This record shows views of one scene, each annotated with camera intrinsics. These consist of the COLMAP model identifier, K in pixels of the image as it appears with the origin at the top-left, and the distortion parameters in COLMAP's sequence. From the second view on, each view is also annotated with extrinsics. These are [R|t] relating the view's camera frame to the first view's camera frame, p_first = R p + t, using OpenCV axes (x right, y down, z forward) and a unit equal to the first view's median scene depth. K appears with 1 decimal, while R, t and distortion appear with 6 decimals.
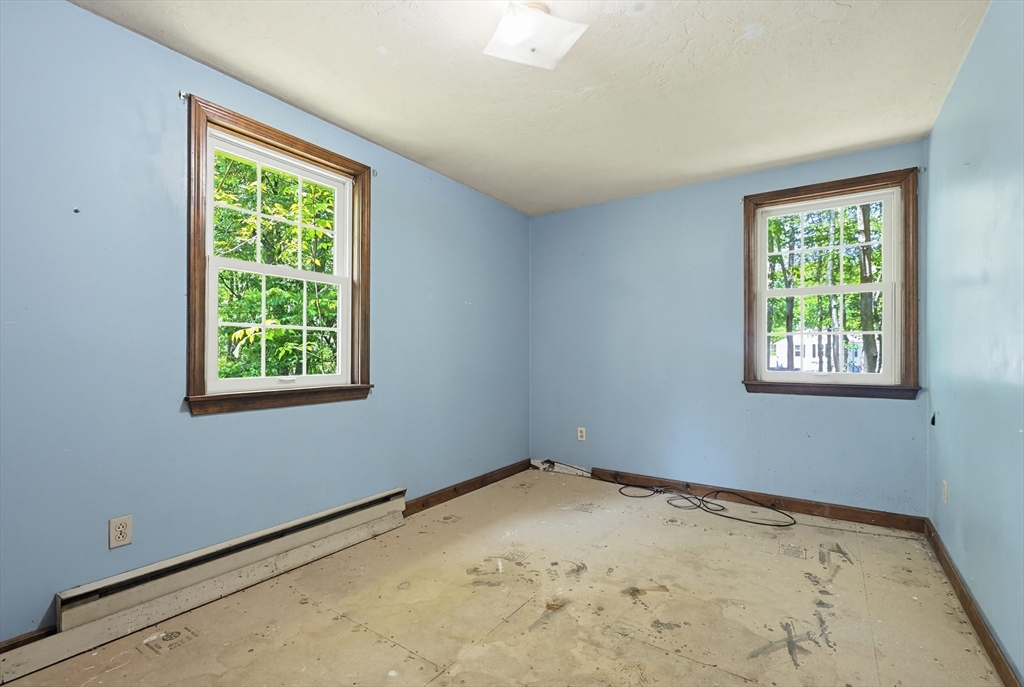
lens RADIAL K [[441.6, 0, 512.0], [0, 441.6, 346.9], [0, 0, 1]] dist [-0.001610, 0.000045]
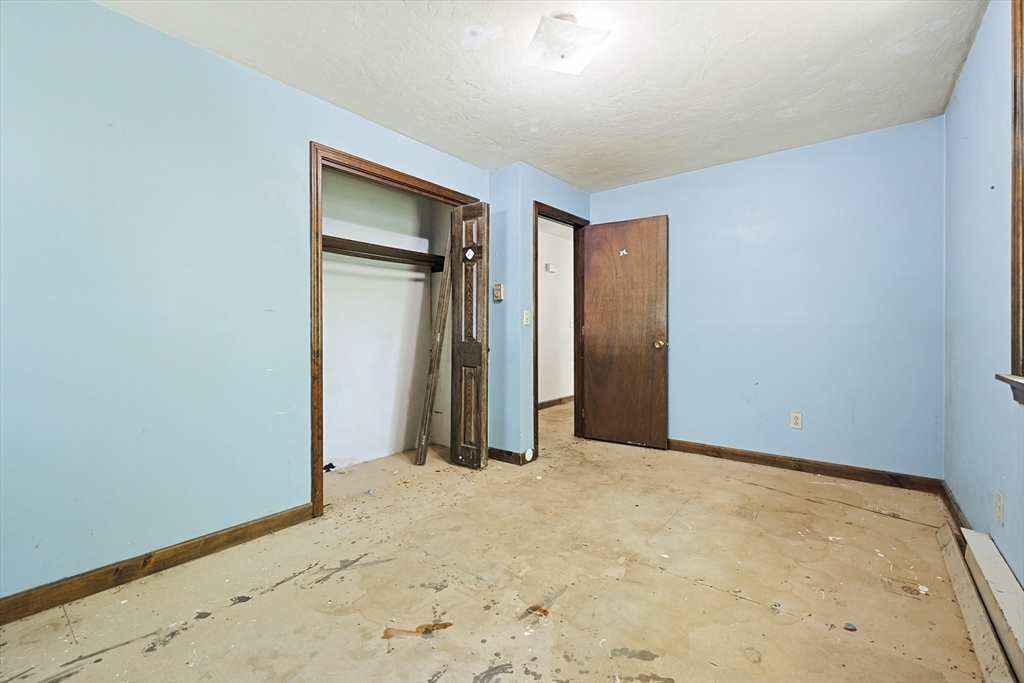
lens RADIAL K [[441.6, 0, 512.4], [0, 441.6, 337.1], [0, 0, 1]] dist [-0.001610, 0.000045]
pose [[-0.998194, 0.002202, 0.060038, 0.099582], [0.002384, 0.999993, 0.002957, 0.048116], [-0.060031, 0.003095, -0.998192, 1.967234]]
